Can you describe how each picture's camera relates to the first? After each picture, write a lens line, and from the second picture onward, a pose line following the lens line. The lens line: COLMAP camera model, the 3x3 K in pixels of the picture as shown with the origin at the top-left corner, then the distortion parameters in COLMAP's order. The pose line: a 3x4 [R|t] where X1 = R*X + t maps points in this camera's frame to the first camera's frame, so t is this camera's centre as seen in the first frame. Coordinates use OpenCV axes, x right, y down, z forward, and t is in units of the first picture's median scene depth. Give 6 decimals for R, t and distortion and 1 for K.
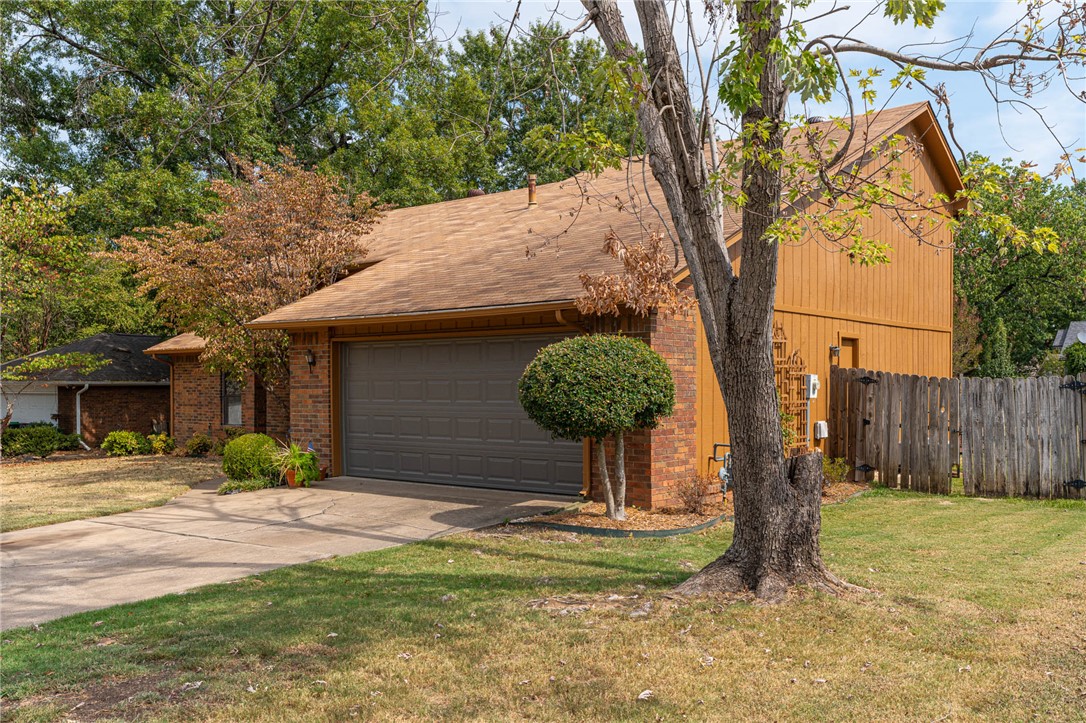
lens RADIAL K [[1503.0, 0, 473.3], [0, 1503.0, 414.8], [0, 0, 1]] dist [0.025464, -0.064210]
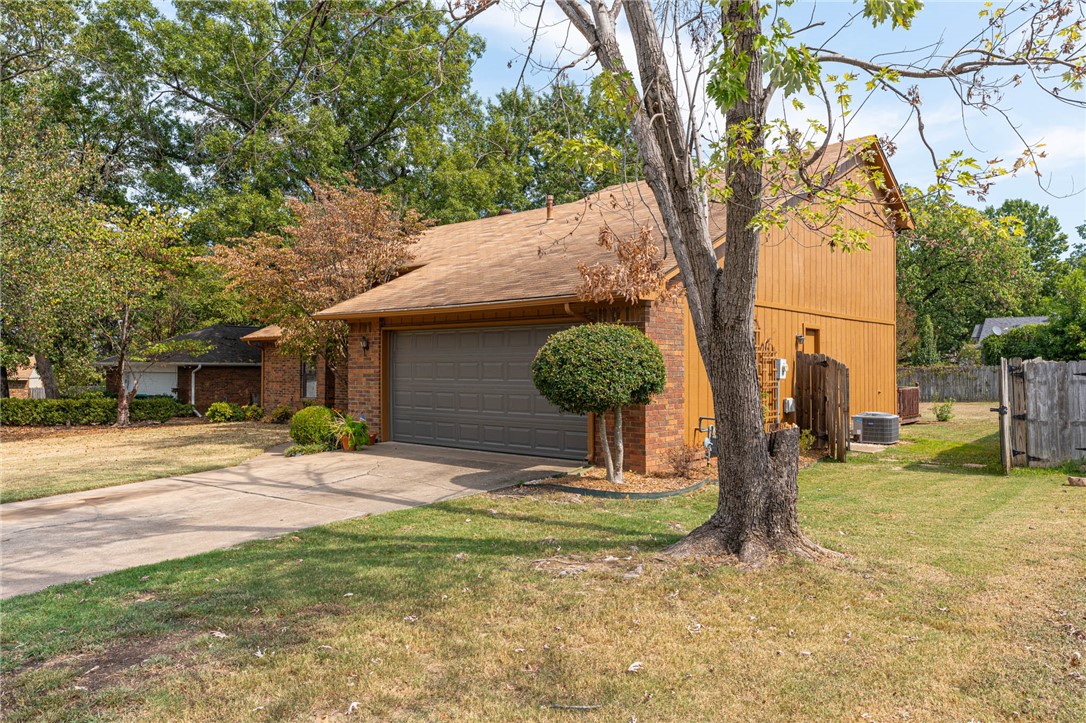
lens RADIAL K [[799.0, 0, 543.0], [0, 799.0, 361.5], [0, 0, 1]] dist [-0.000657, 0.008211]
pose [[0.999670, 0.004463, -0.025285, 0.054348], [-0.005218, 0.999541, -0.029855, -0.005025], [0.025140, 0.029978, 0.999234, 0.377373]]
